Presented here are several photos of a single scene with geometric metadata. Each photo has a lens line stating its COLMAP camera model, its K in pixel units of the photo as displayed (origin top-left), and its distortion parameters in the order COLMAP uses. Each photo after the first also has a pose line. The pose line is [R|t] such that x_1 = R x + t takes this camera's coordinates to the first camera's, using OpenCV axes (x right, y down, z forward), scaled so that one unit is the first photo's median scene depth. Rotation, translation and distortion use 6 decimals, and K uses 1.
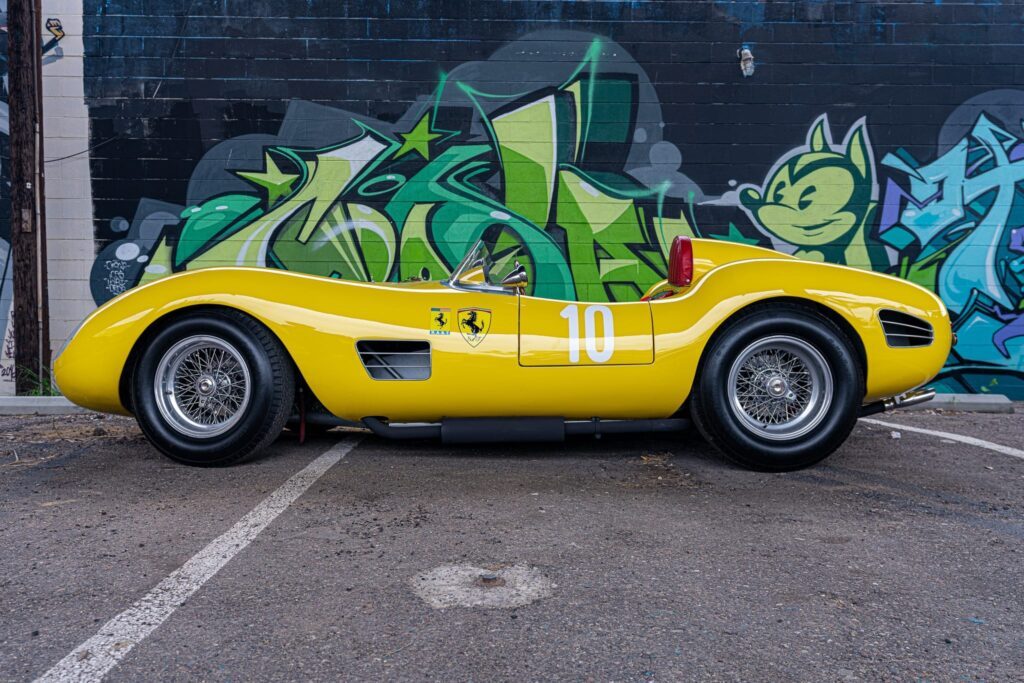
lens RADIAL K [[814.8, 0, 507.1], [0, 814.8, 337.1], [0, 0, 1]] dist [0.009358, 0.005134]
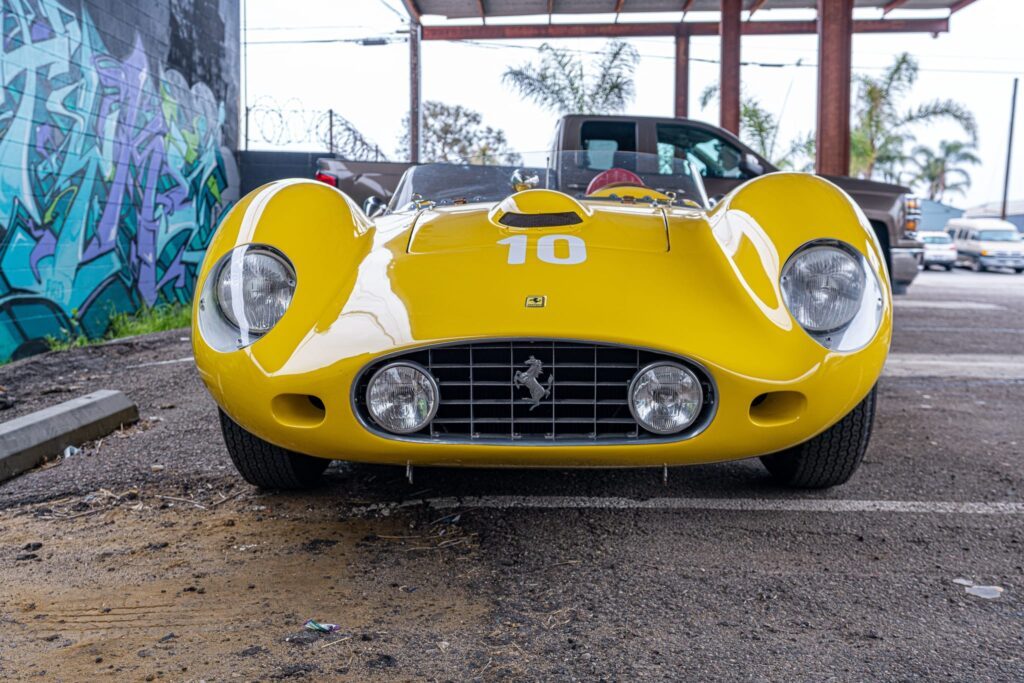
lens RADIAL K [[996.7, 0, 507.4], [0, 996.7, 335.3], [0, 0, 1]] dist [0.020201, 0.000000]
pose [[0.034492, -0.093369, 0.995034, -0.386632], [0.003701, 0.995632, 0.093296, -0.015017], [-0.999398, 0.000465, 0.034686, 0.496069]]
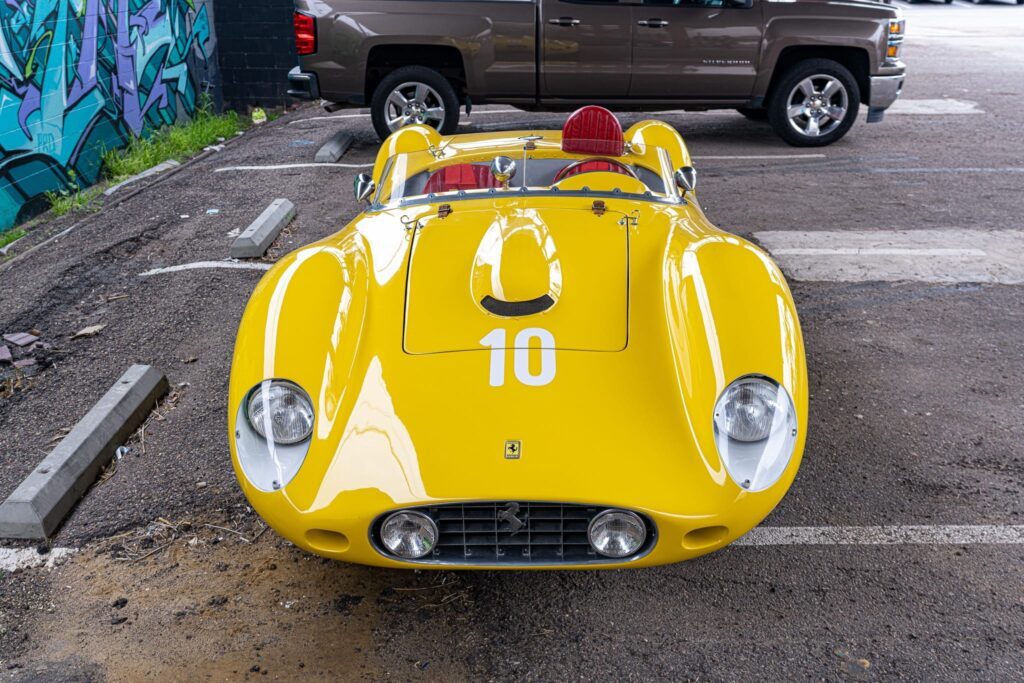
lens RADIAL K [[996.7, 0, 506.4], [0, 996.7, 325.2], [0, 0, 1]] dist [0.020201, 0.000000]
pose [[0.019630, -0.346998, 0.937660, -0.412073], [0.028841, 0.937647, 0.346389, -0.139583], [-0.999391, 0.020244, 0.028414, 0.490320]]
